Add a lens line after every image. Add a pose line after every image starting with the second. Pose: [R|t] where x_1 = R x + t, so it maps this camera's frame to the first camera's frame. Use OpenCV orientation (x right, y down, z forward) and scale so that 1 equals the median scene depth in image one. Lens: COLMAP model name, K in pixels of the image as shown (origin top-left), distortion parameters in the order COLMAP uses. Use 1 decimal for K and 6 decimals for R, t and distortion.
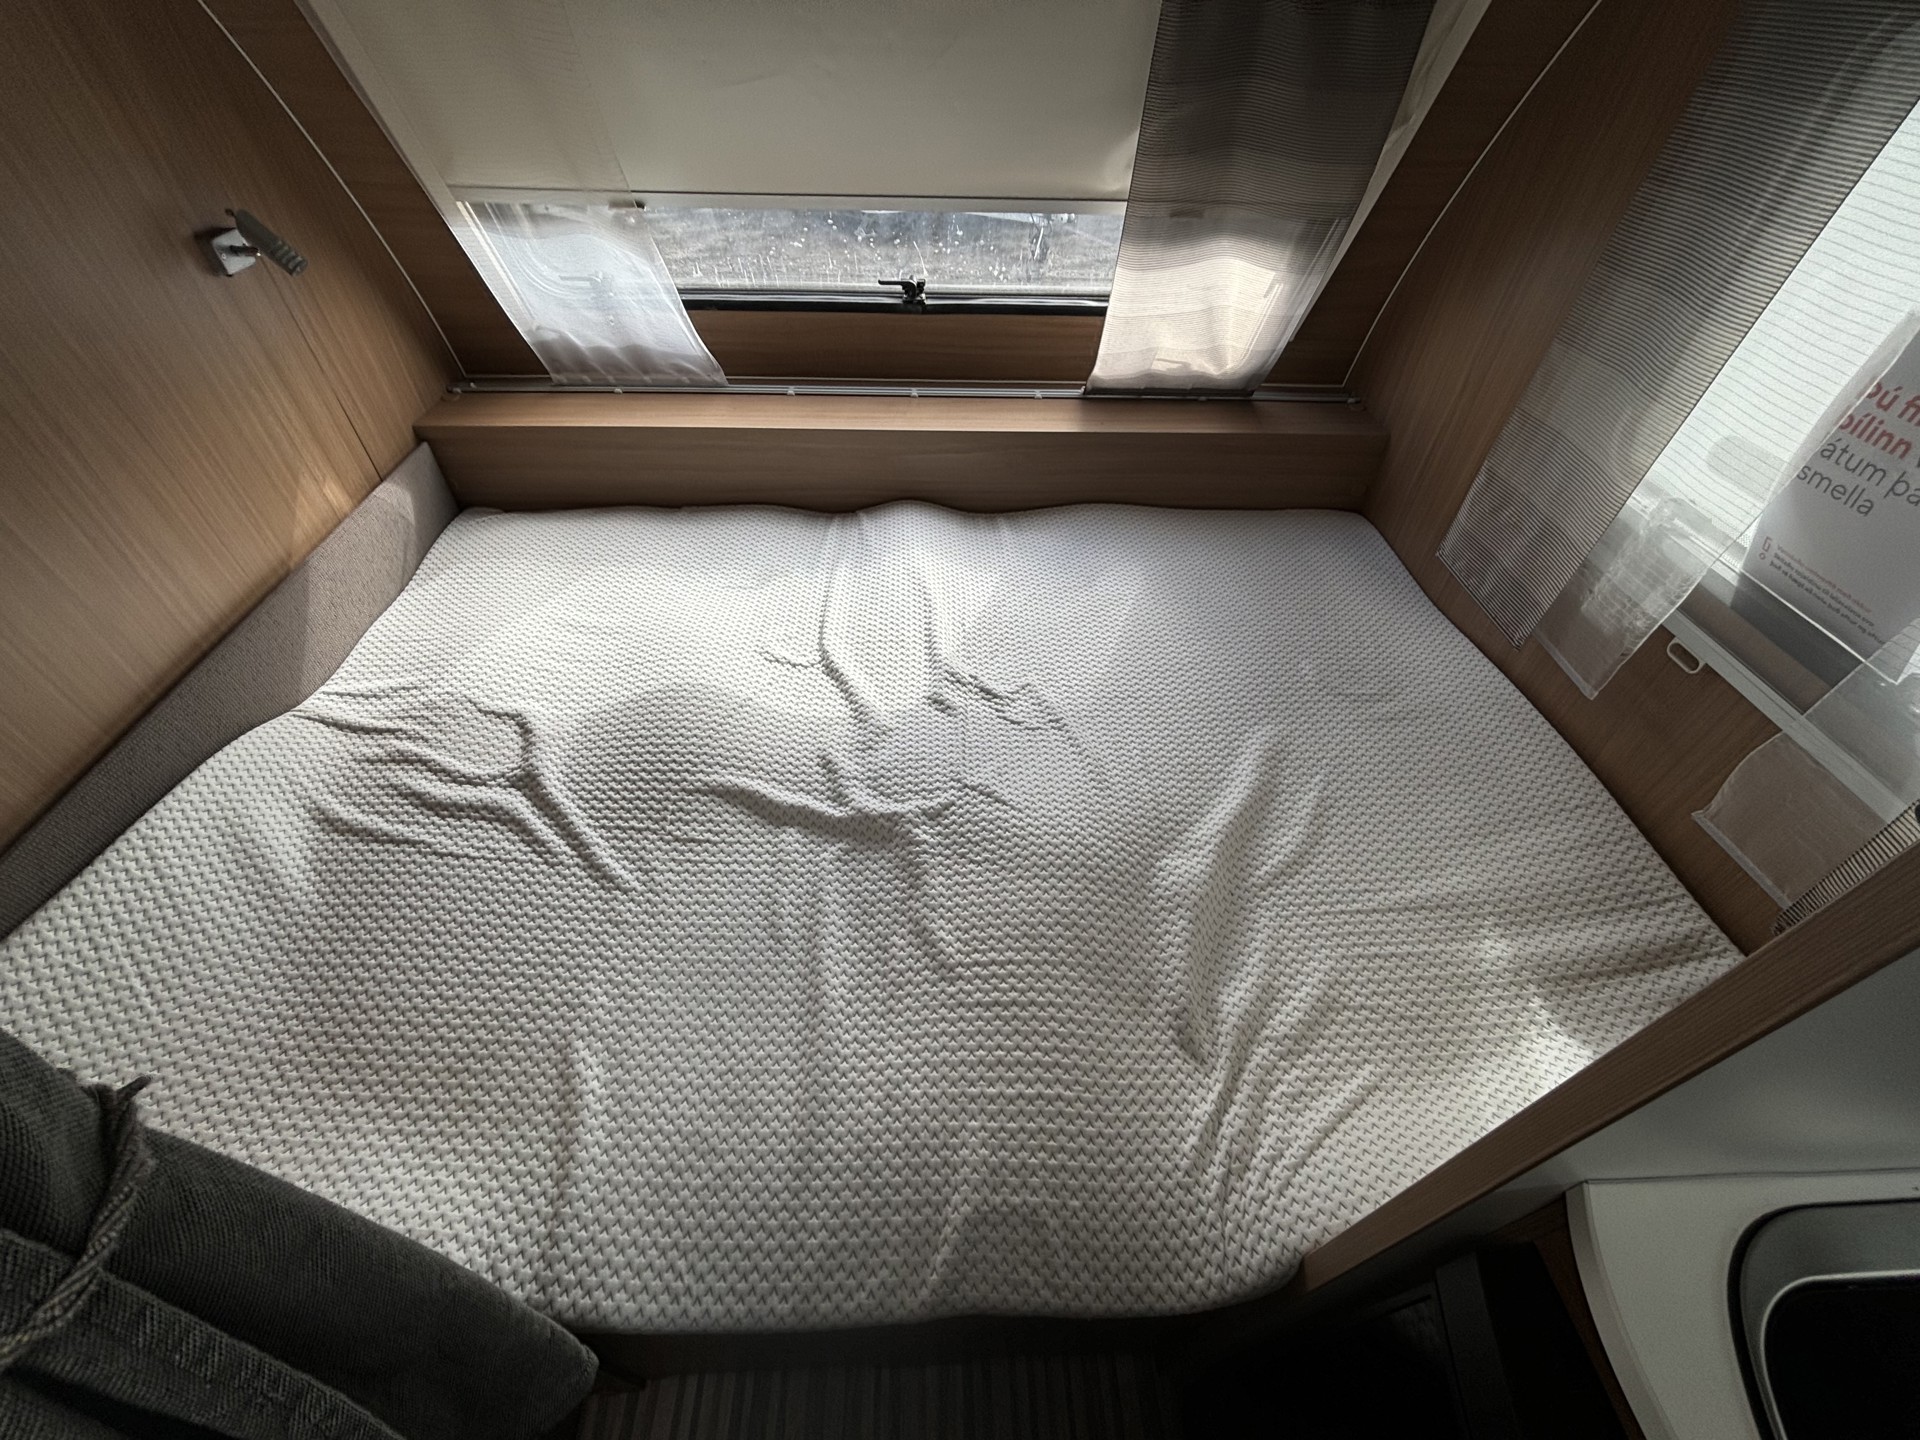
lens RADIAL K [[779.6, 0, 954.8], [0, 779.6, 707.0], [0, 0, 1]] dist [0.002248, 0.000131]
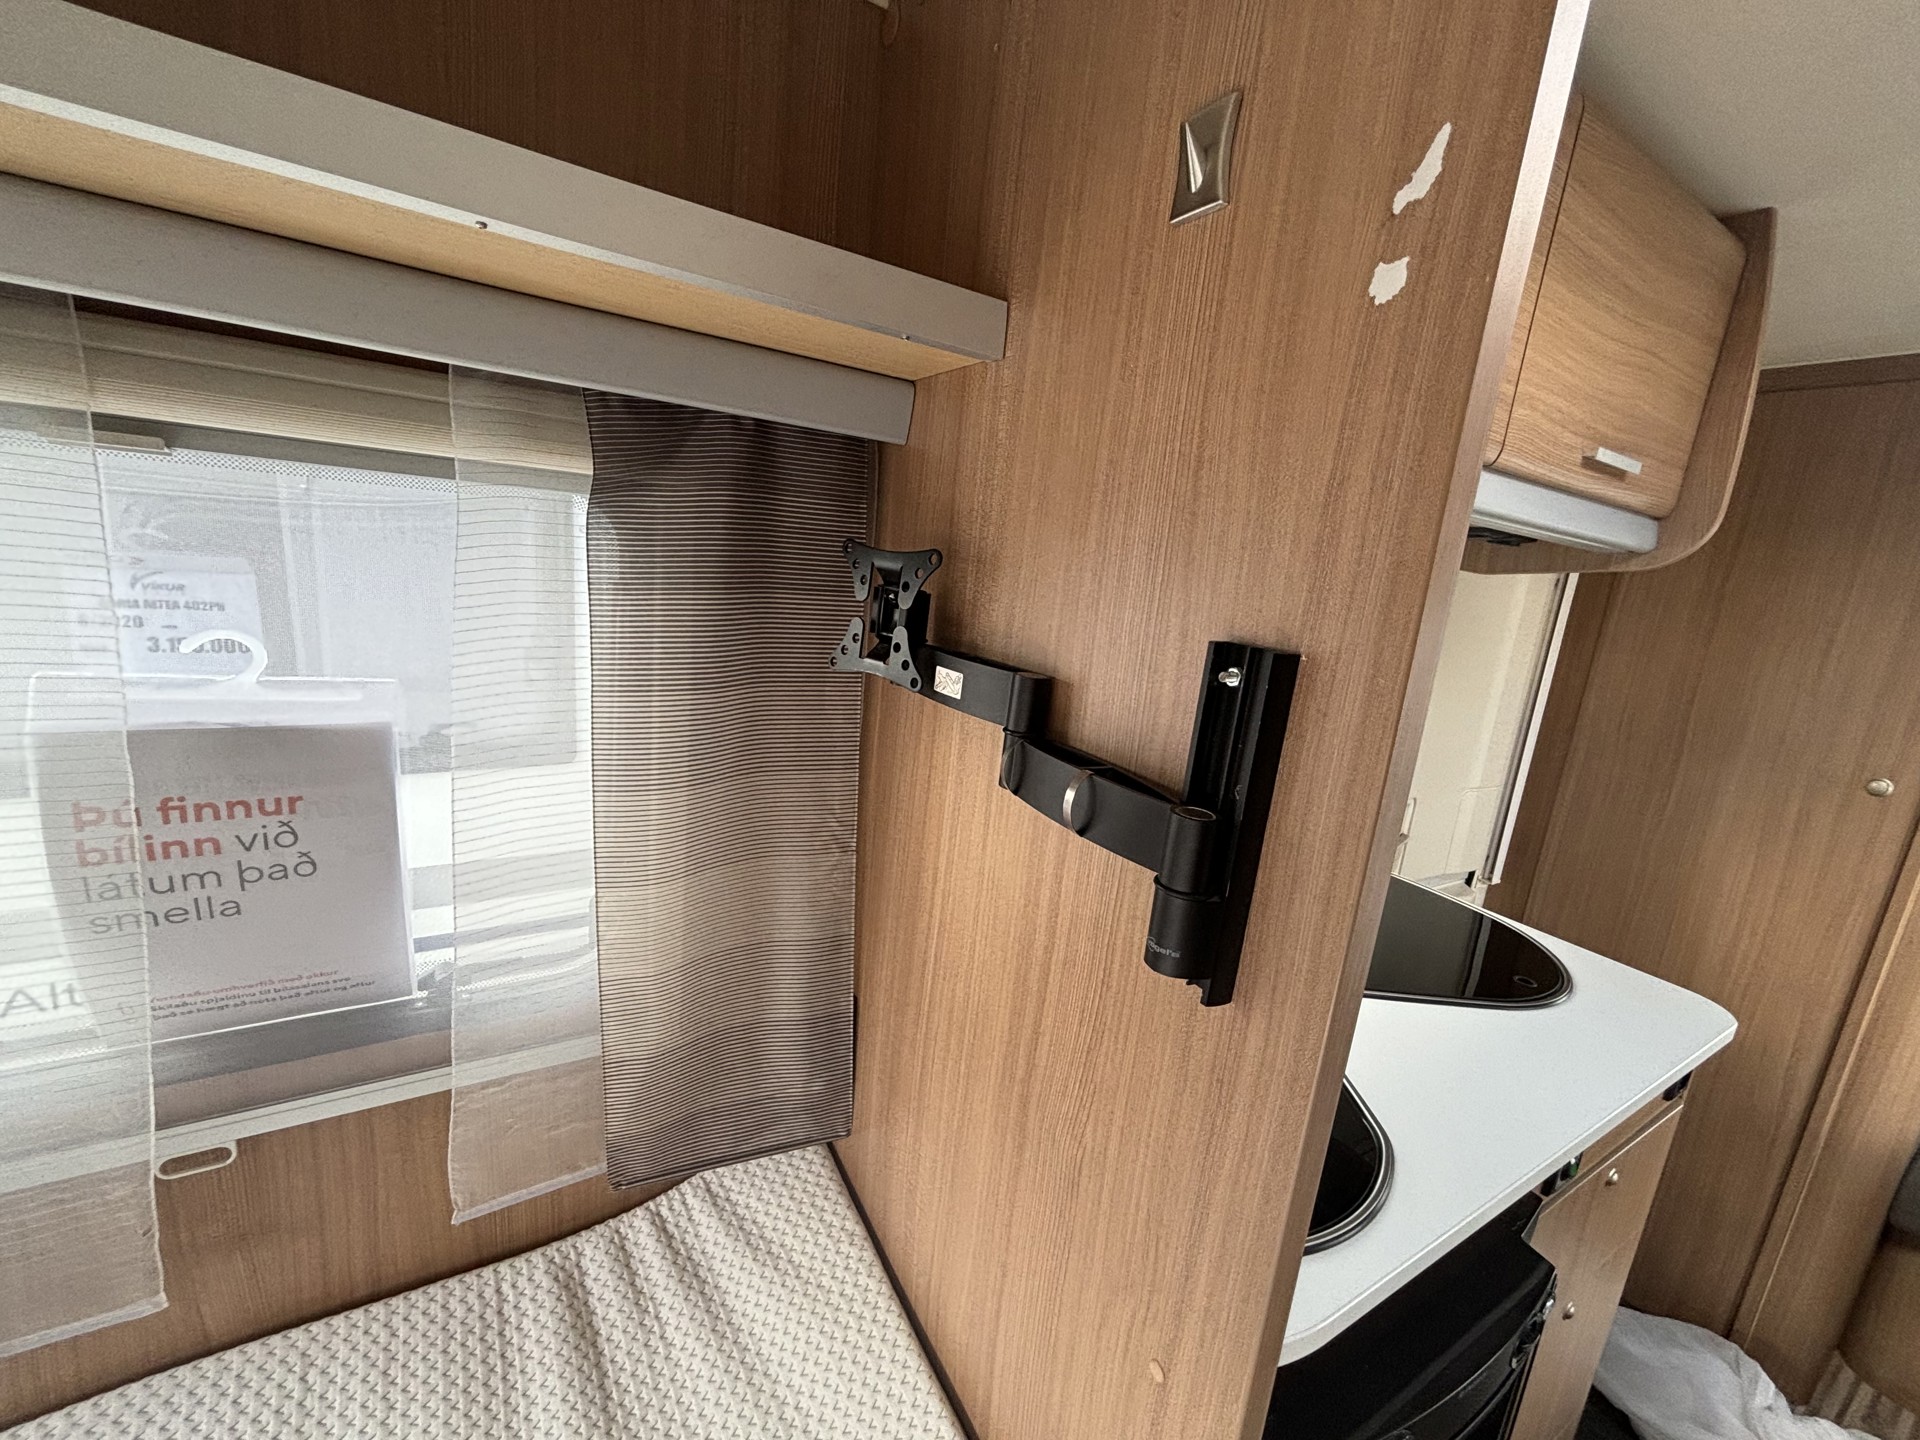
lens RADIAL K [[779.6, 0, 957.5], [0, 779.6, 715.8], [0, 0, 1]] dist [0.002248, 0.000131]
pose [[-0.480873, -0.251933, 0.839816, 0.099688], [0.523524, 0.685845, 0.505510, -0.257417], [-0.703338, 0.682749, -0.197911, 0.305862]]
